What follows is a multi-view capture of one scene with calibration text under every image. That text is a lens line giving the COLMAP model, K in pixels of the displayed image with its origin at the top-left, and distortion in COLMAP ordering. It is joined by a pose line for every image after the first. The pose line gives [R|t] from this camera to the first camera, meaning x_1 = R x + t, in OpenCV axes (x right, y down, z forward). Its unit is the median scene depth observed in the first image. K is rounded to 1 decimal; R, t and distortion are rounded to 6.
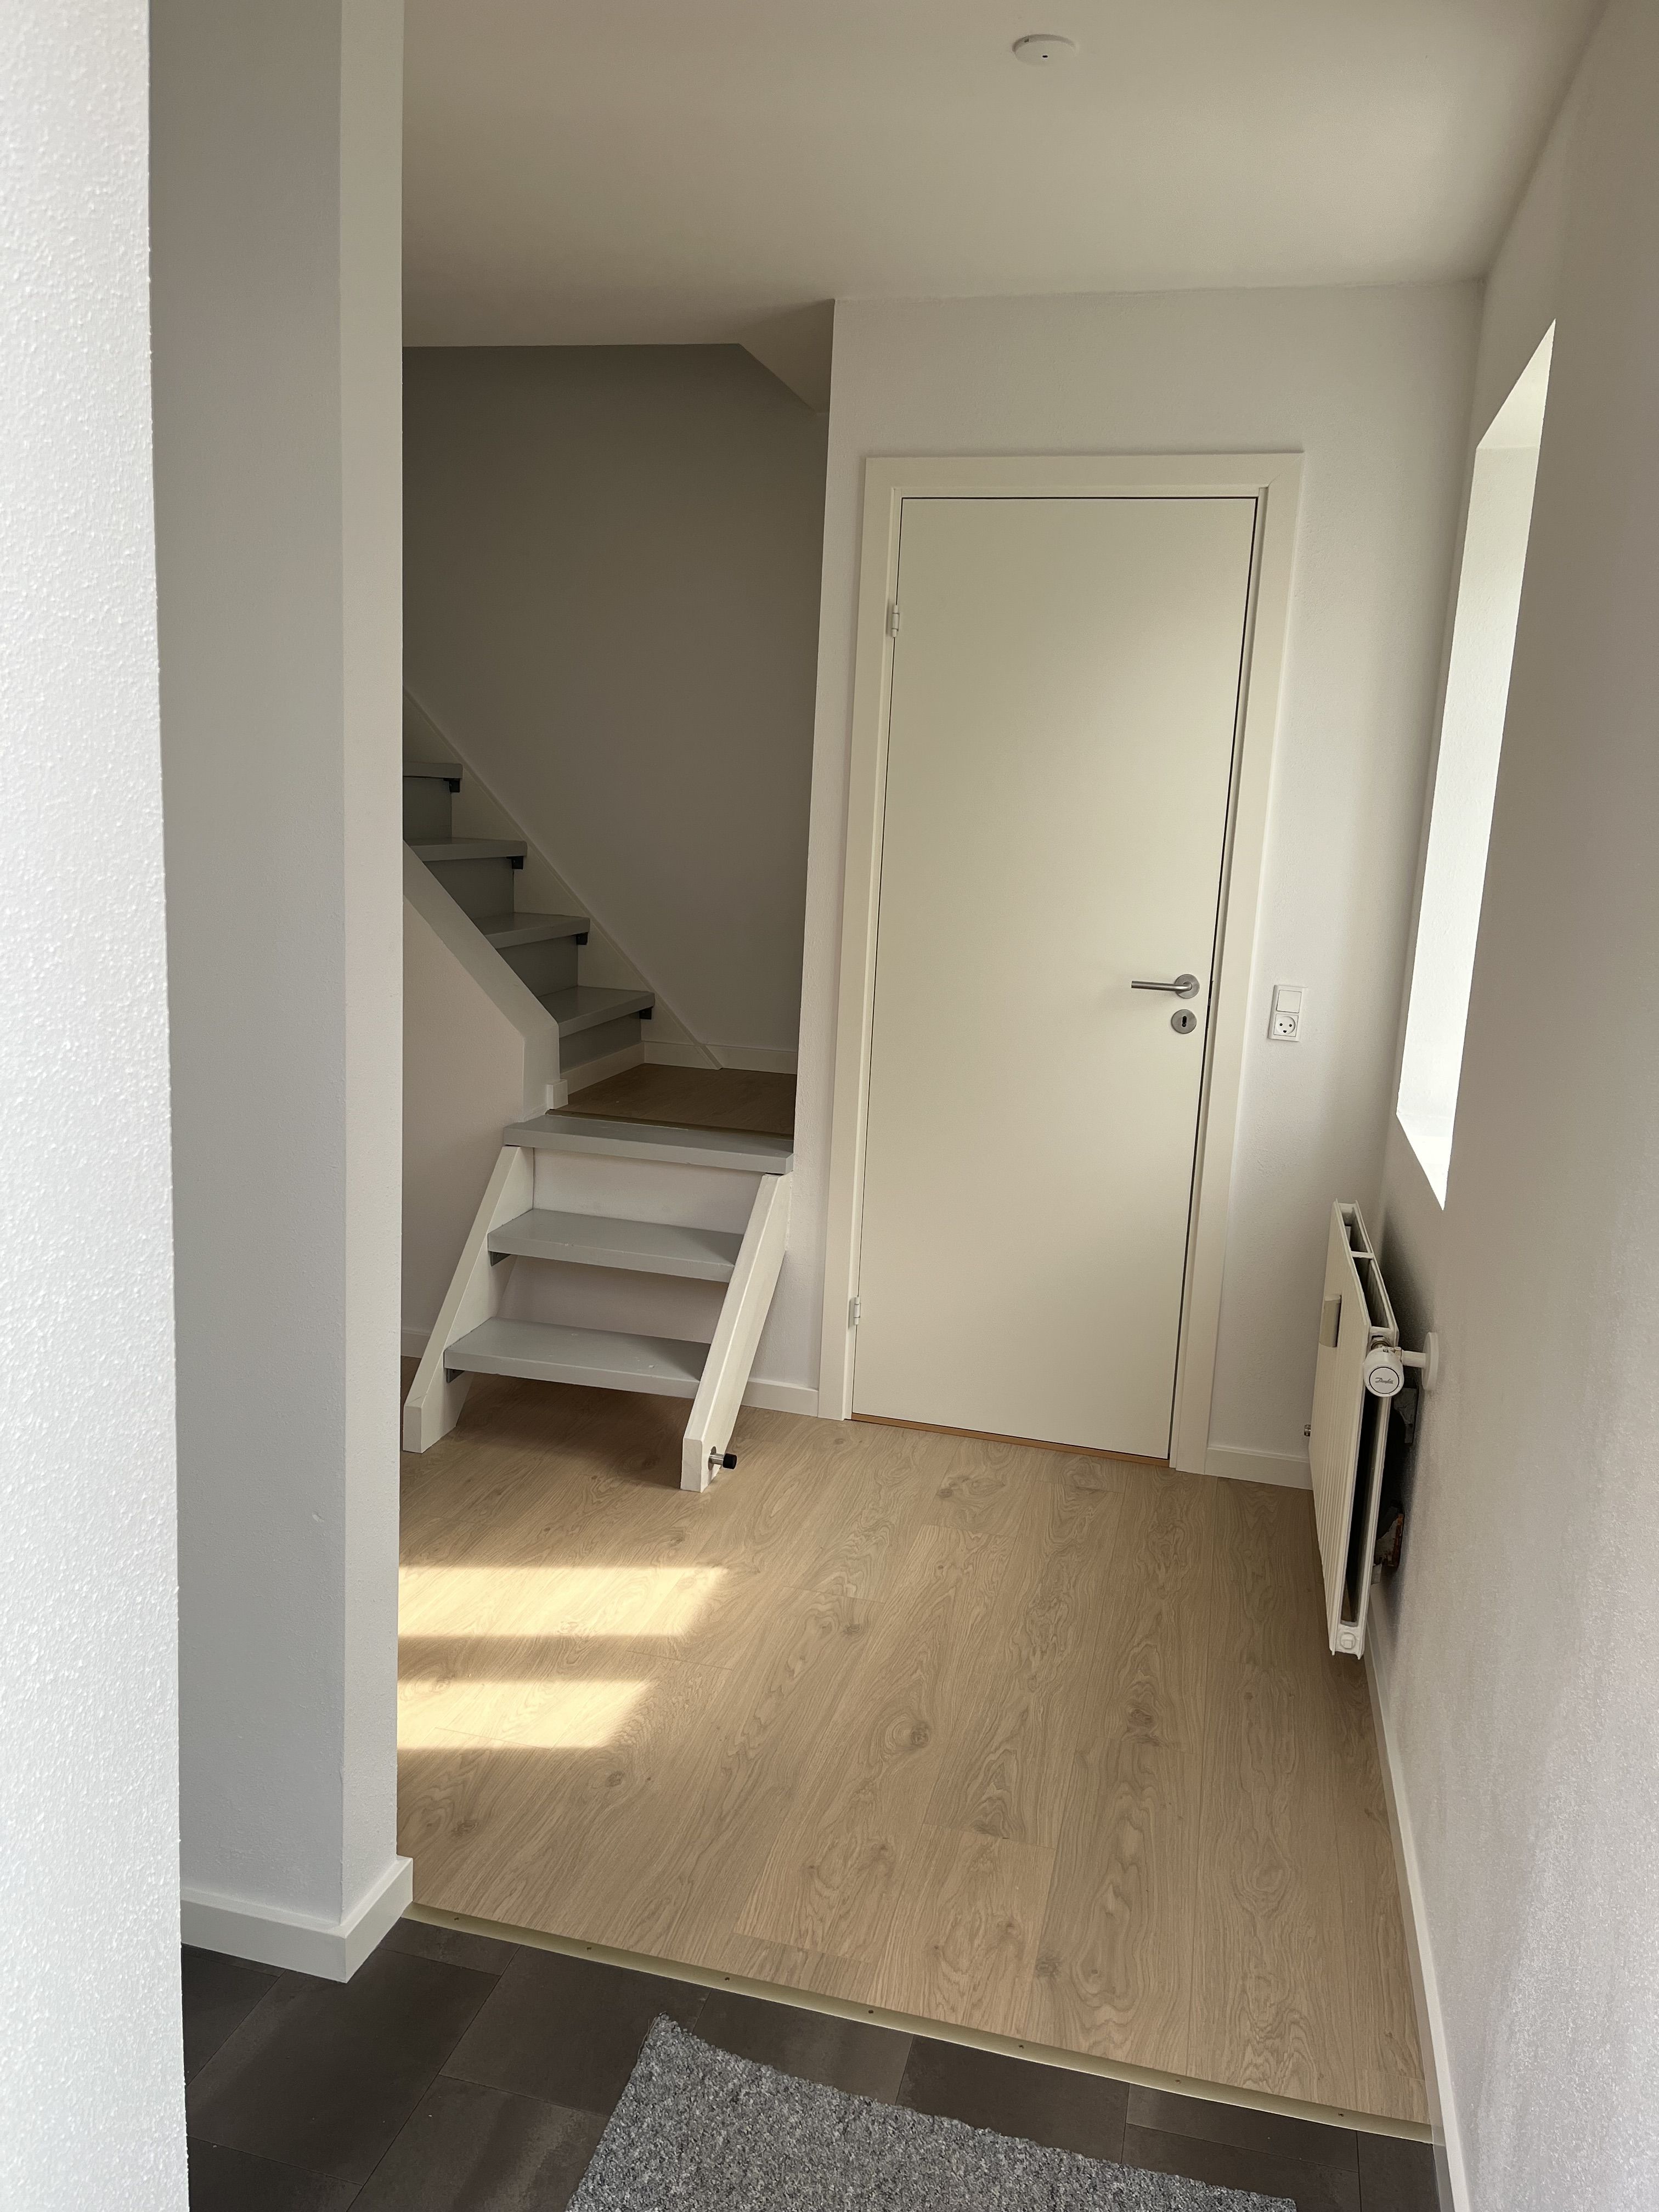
lens RADIAL K [[1689.1, 0, 811.6], [0, 1689.1, 1112.7], [0, 0, 1]] dist [0.086728, -0.105923]
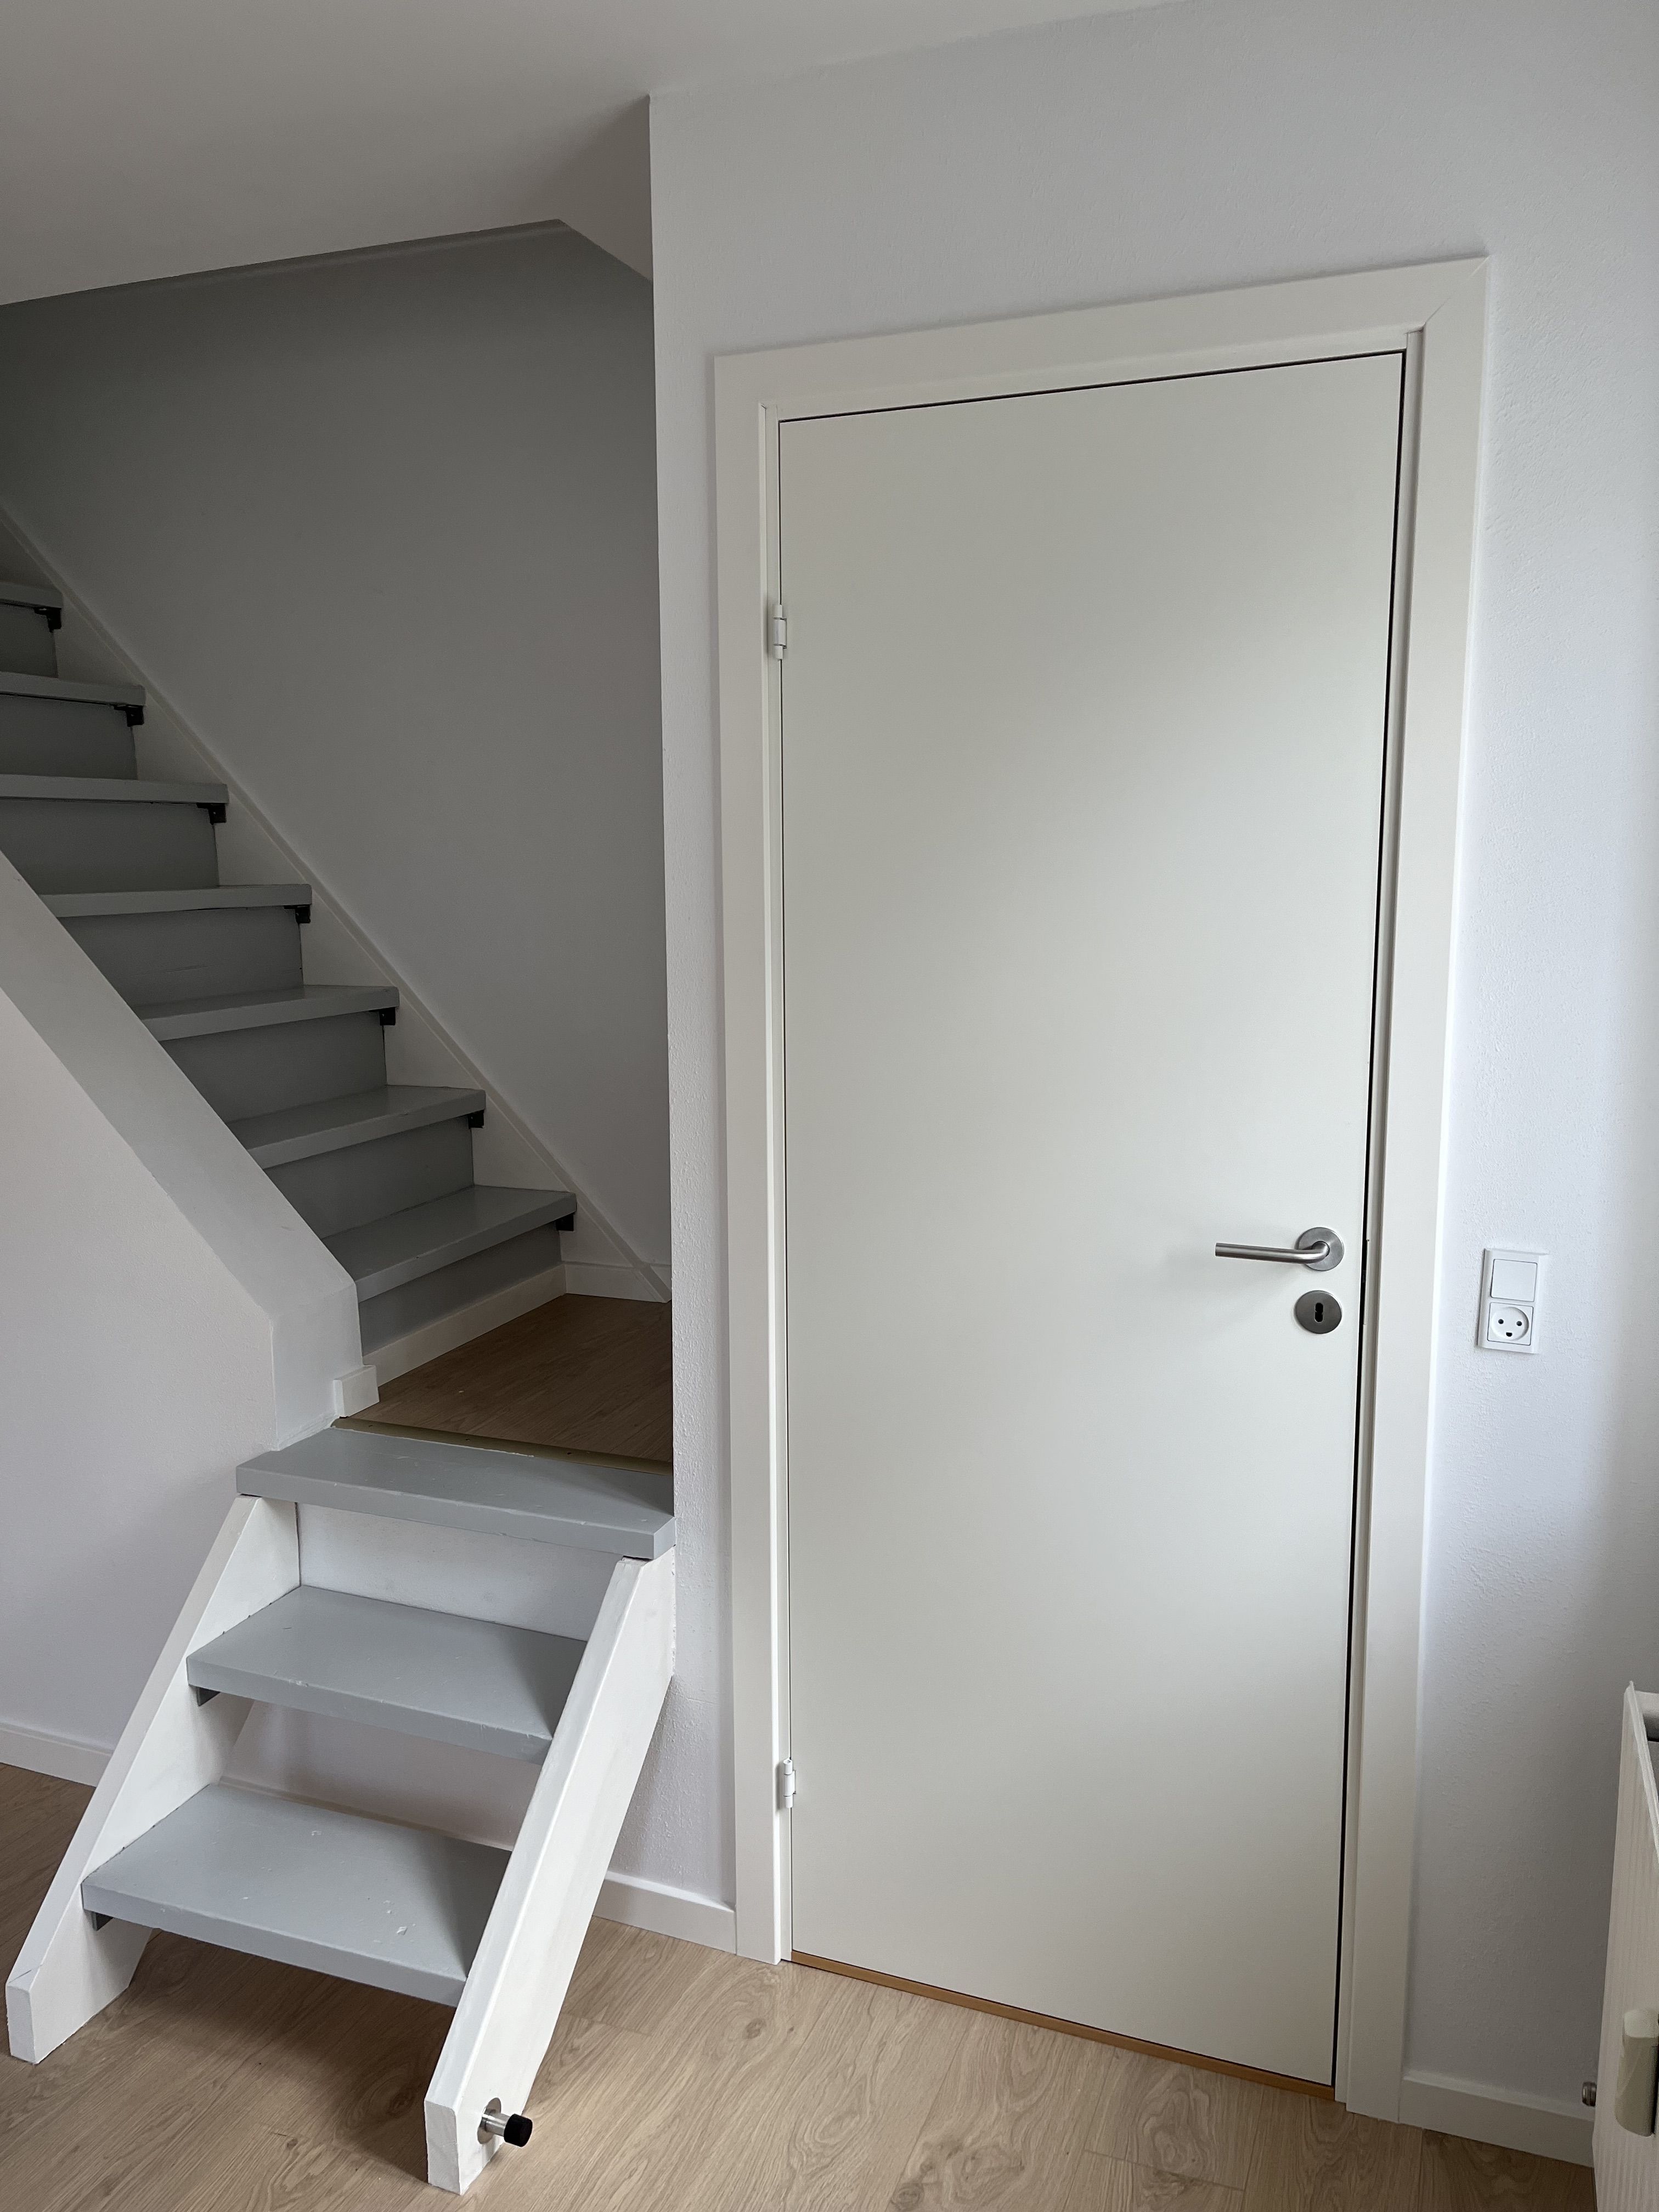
lens RADIAL K [[1689.1, 0, 838.1], [0, 1689.1, 1101.4], [0, 0, 1]] dist [0.086728, -0.105923]
pose [[0.992640, -0.035359, -0.115830, 0.124084], [0.030482, 0.998583, -0.043611, -0.096514], [0.117208, 0.039760, 0.992311, 0.407181]]
